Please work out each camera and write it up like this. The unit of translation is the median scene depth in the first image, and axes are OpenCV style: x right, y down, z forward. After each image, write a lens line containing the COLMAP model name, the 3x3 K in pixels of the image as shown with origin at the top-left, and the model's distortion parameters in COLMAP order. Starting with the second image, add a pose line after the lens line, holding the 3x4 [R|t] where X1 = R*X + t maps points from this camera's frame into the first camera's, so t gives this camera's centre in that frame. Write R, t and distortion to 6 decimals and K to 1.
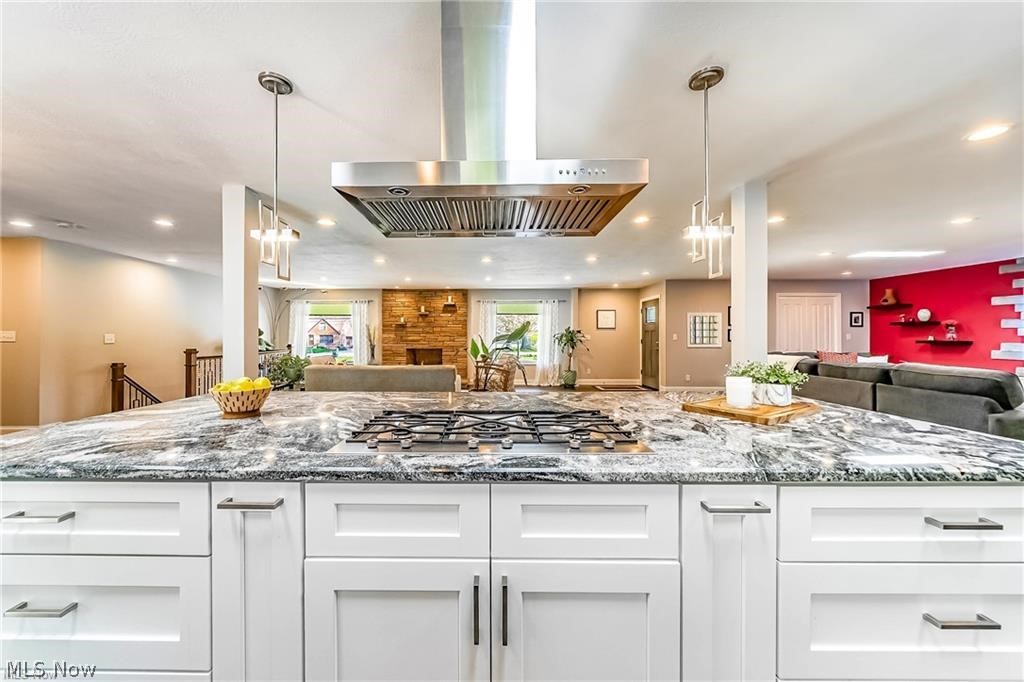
lens RADIAL K [[369.9, 0, 488.2], [0, 369.9, 339.6], [0, 0, 1]] dist [-0.001746, -0.000352]
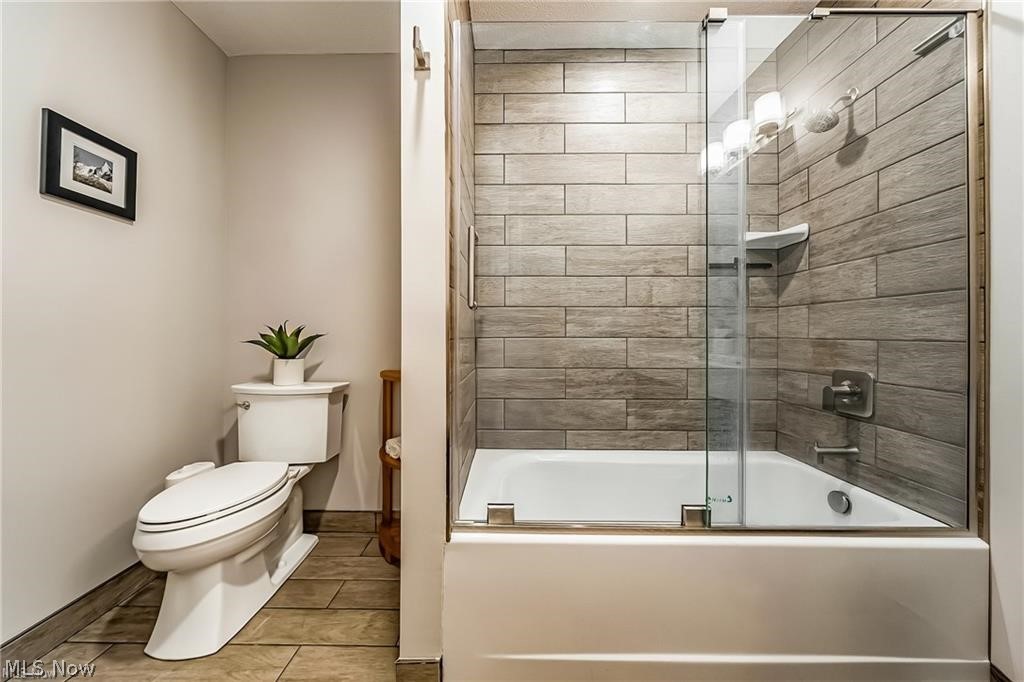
lens RADIAL K [[358.4, 0, 506.3], [0, 358.4, 340.0], [0, 0, 1]] dist [-0.001198, -0.000105]
pose [[-0.007060, -0.001247, 0.999974, 0.716792], [0.006441, 0.999978, 0.001292, 0.018669], [-0.999954, 0.006450, -0.007052, 0.700330]]
